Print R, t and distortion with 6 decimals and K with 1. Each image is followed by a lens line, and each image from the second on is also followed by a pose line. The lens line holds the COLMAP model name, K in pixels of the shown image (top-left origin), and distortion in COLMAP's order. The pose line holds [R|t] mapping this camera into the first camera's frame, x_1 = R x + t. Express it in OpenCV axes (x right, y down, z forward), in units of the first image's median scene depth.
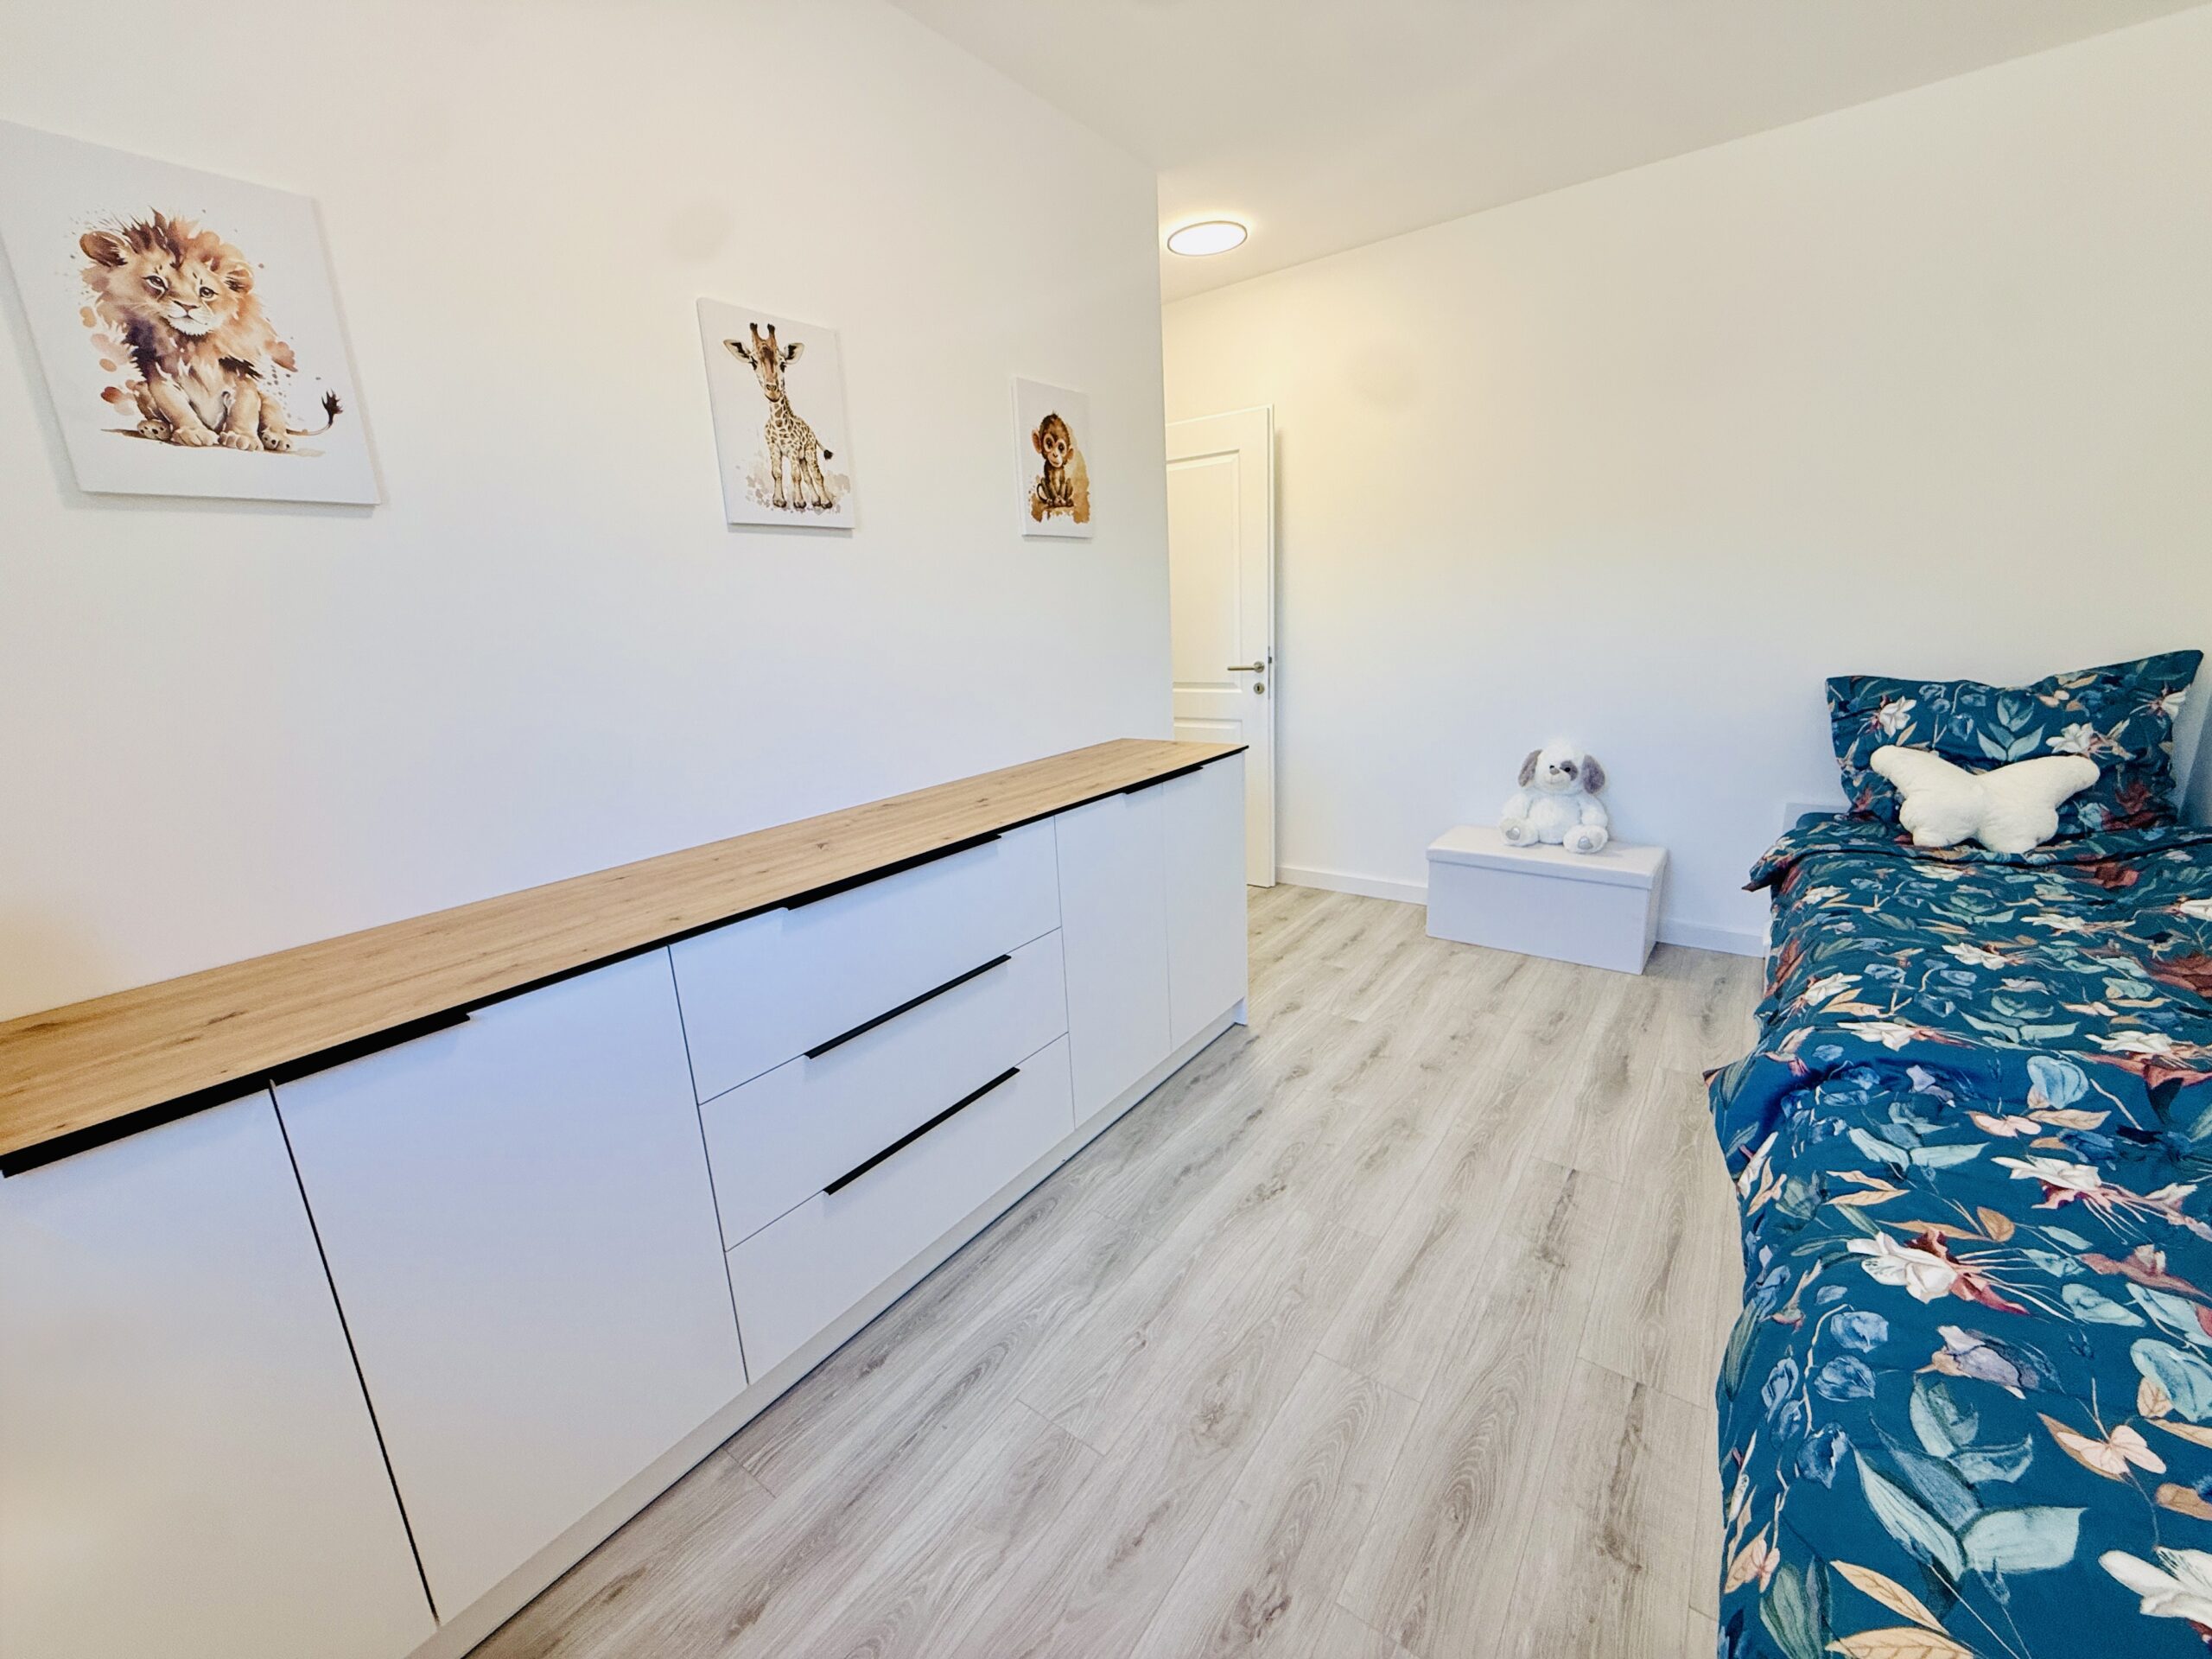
lens RADIAL K [[904.4, 0, 1106.0], [0, 904.4, 829.5], [0, 0, 1]] dist [-0.000838, -0.000110]
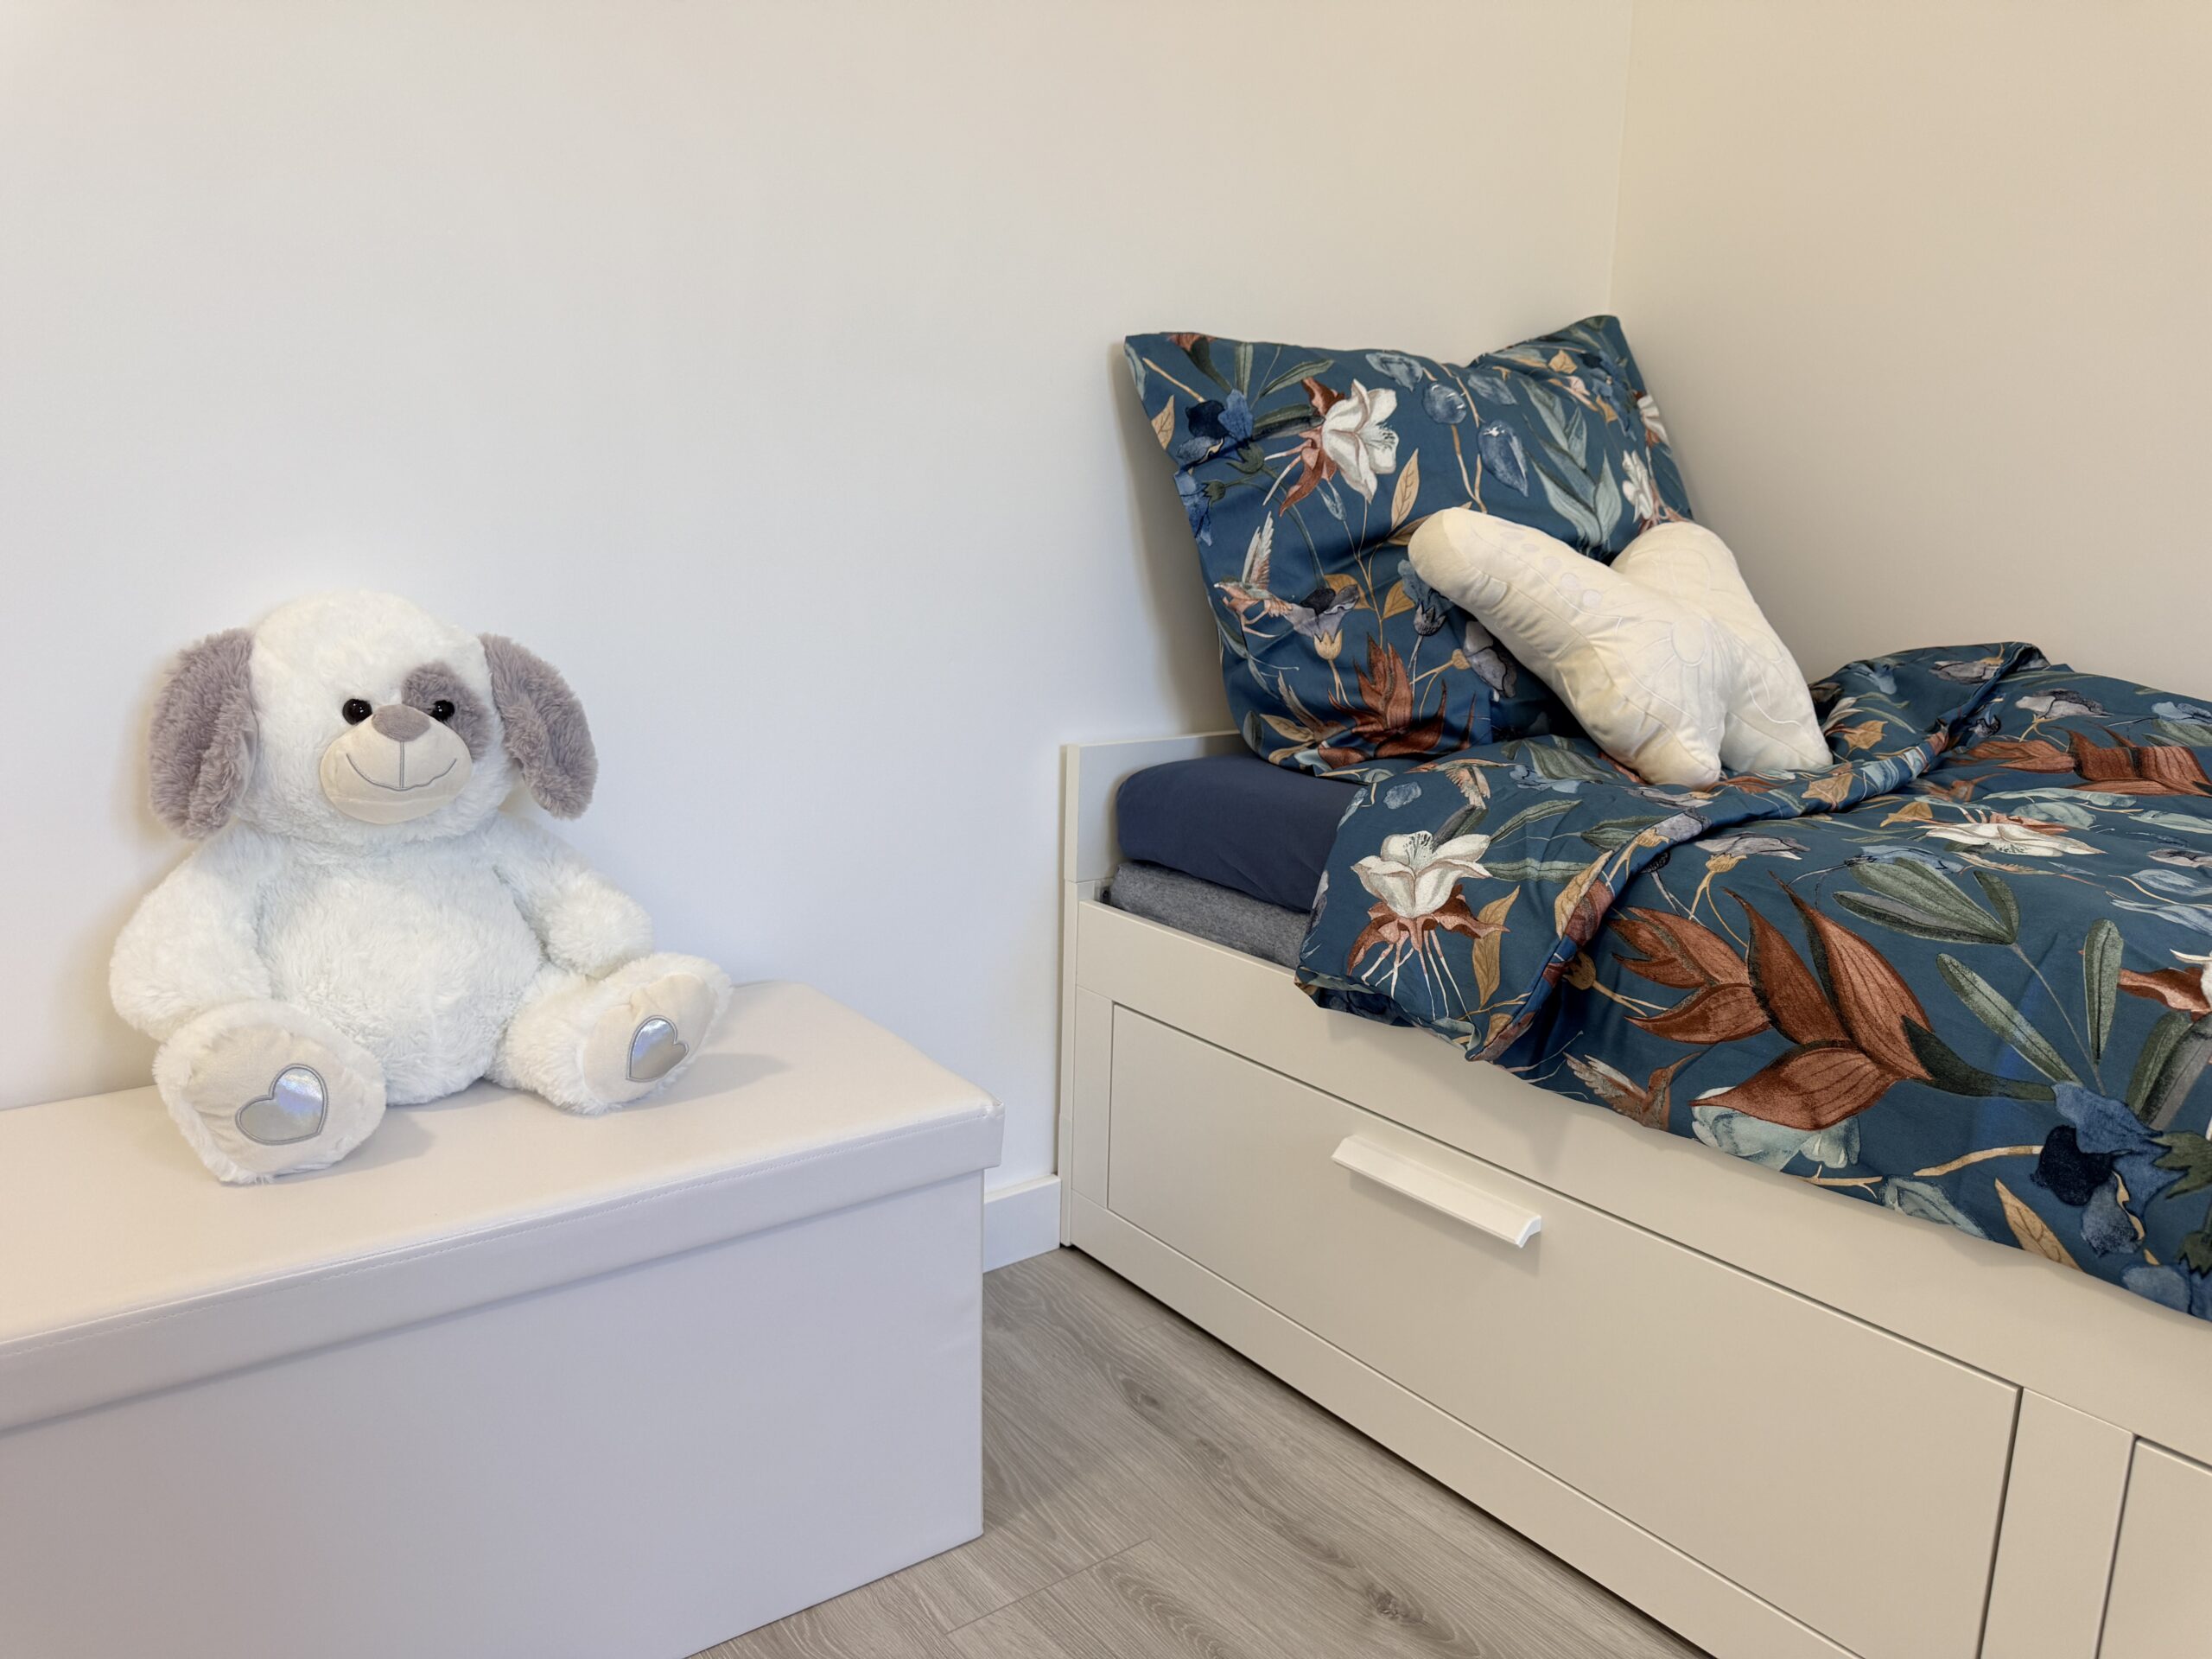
lens RADIAL K [[1559.4, 0, 1106.0], [0, 1559.4, 829.5], [0, 0, 1]] dist [0.004239, 0.000814]
pose [[0.300834, -0.127815, 0.945073, 0.265501], [0.203173, 0.976818, 0.067435, -0.039455], [-0.931783, 0.171727, 0.319829, 0.874061]]
